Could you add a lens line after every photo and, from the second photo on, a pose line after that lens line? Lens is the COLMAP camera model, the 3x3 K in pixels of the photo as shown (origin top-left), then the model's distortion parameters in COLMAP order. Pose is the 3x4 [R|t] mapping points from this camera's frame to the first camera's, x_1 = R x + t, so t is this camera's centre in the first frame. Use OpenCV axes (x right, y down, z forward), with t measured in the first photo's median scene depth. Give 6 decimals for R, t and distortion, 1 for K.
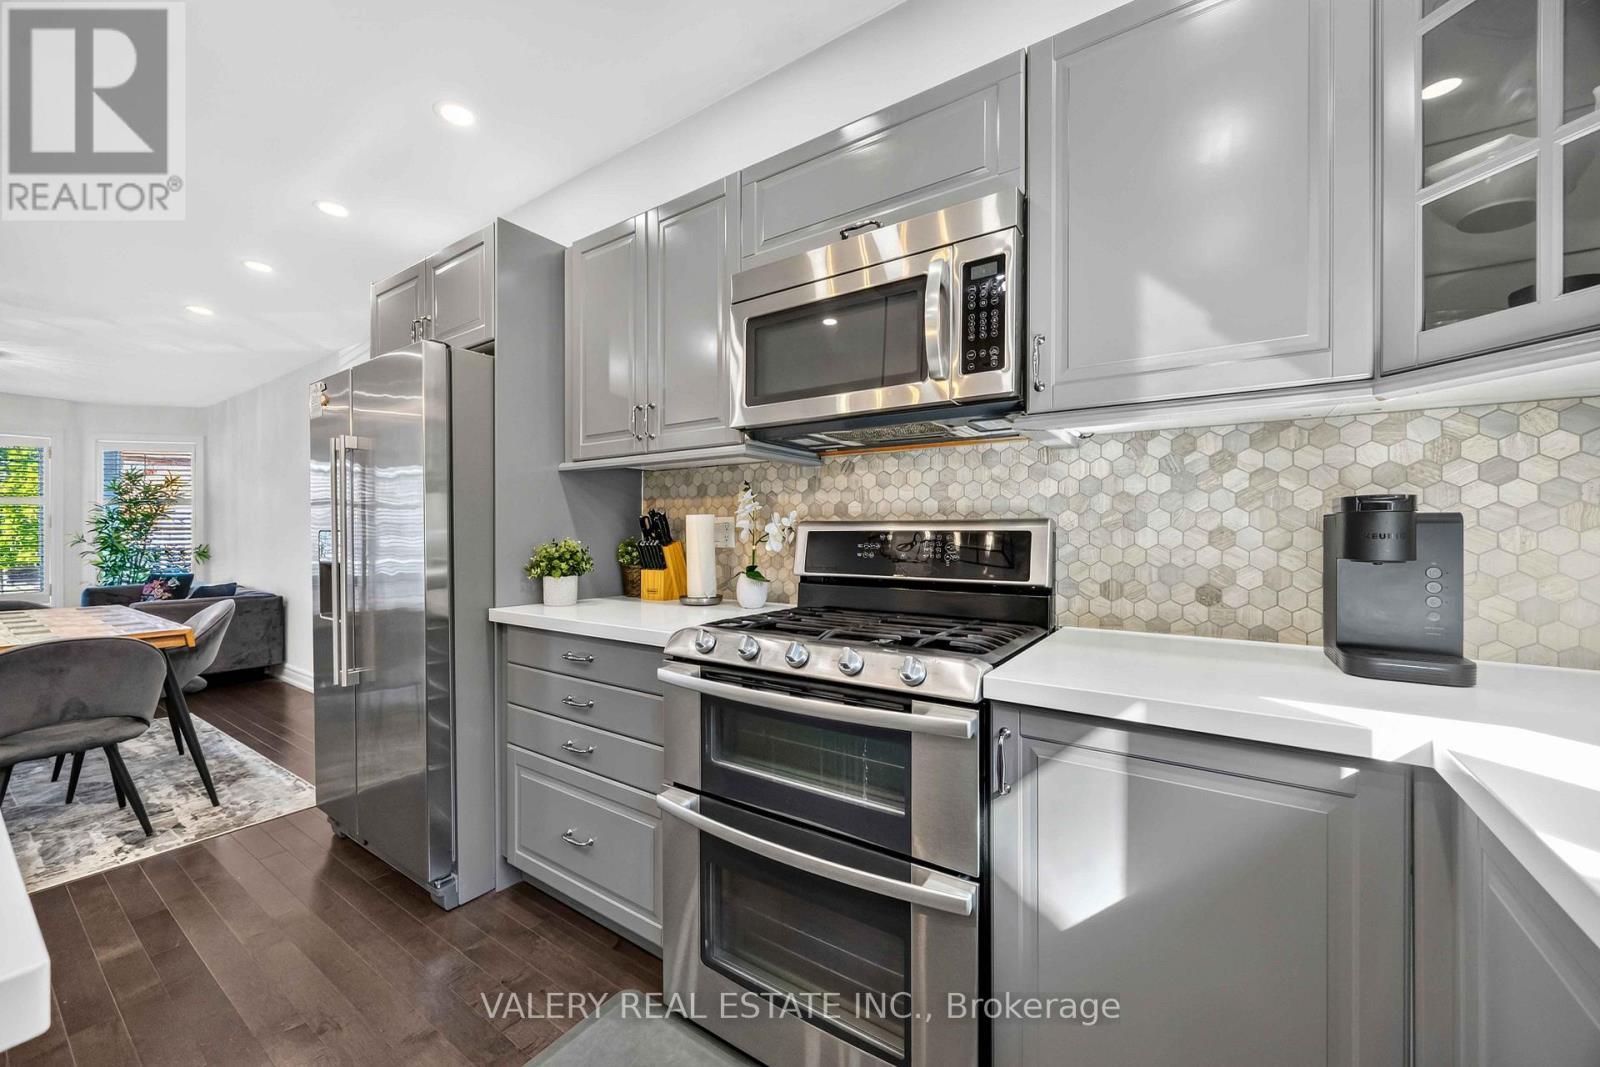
lens RADIAL K [[616.2, 0, 801.1], [0, 616.2, 536.2], [0, 0, 1]] dist [-0.002461, 0.000452]
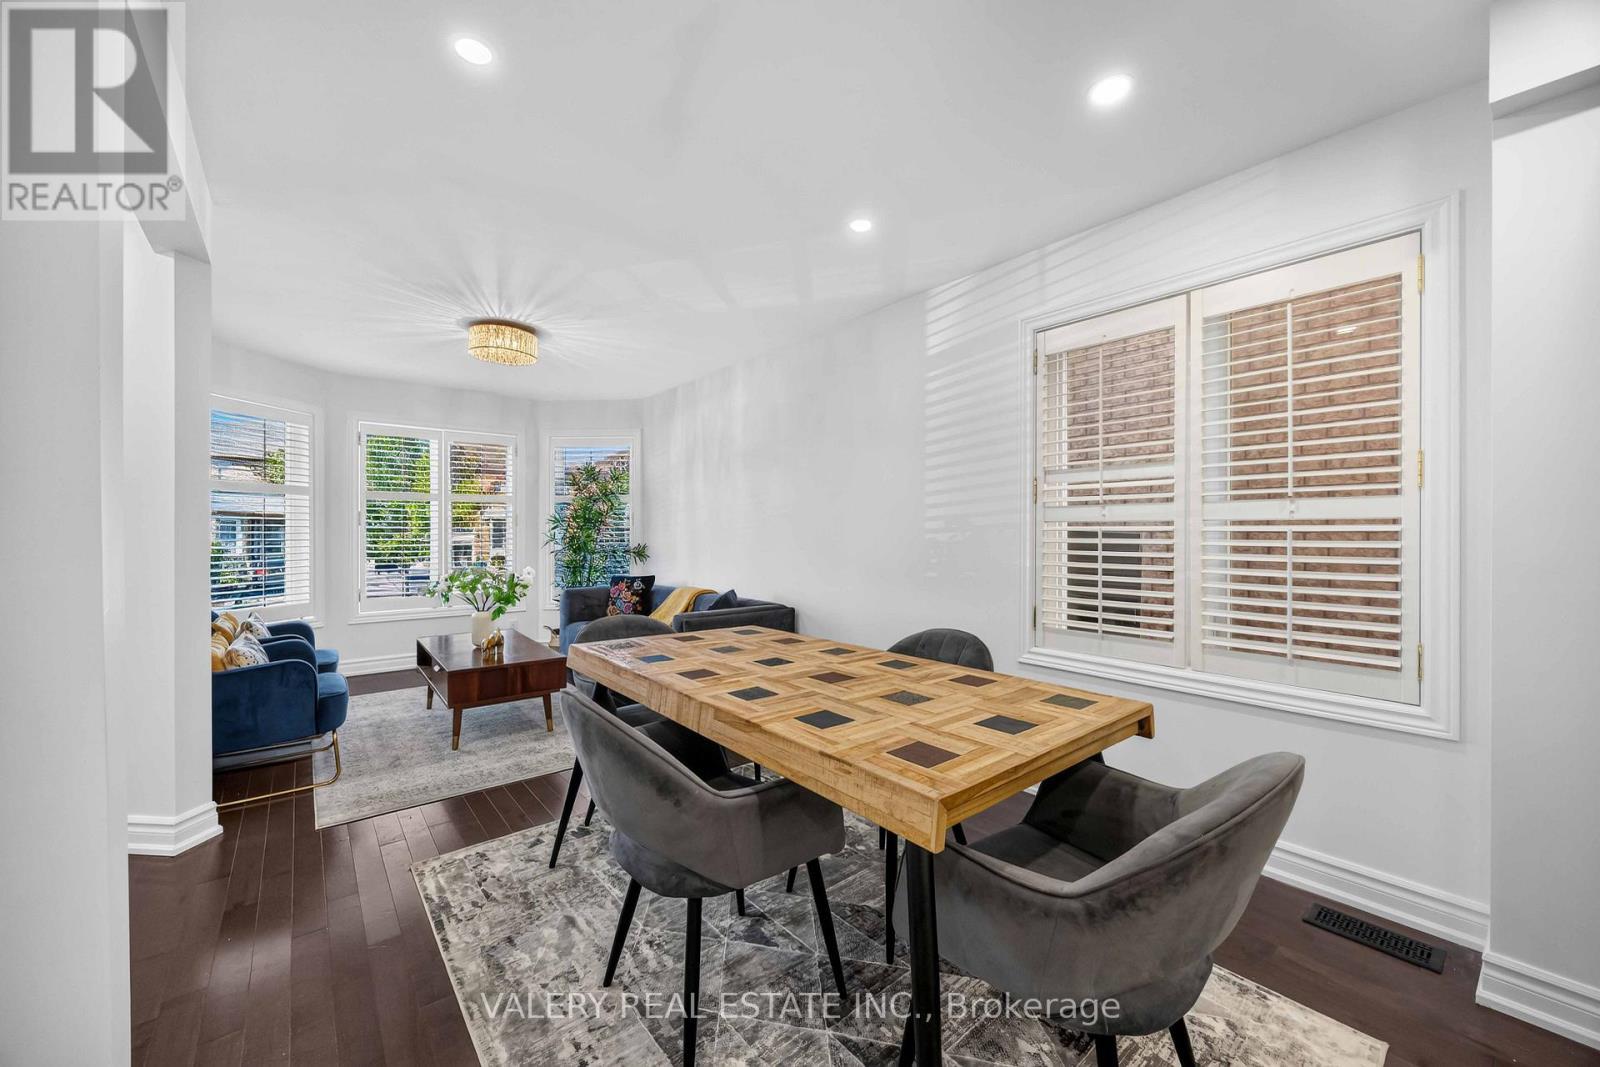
lens RADIAL K [[616.2, 0, 808.7], [0, 616.2, 534.8], [0, 0, 1]] dist [-0.002461, 0.000452]
pose [[0.963616, 0.002978, -0.267274, -1.506887], [-0.003137, 0.999995, -0.000167, -0.002180], [0.267272, 0.001000, 0.963621, 0.504431]]
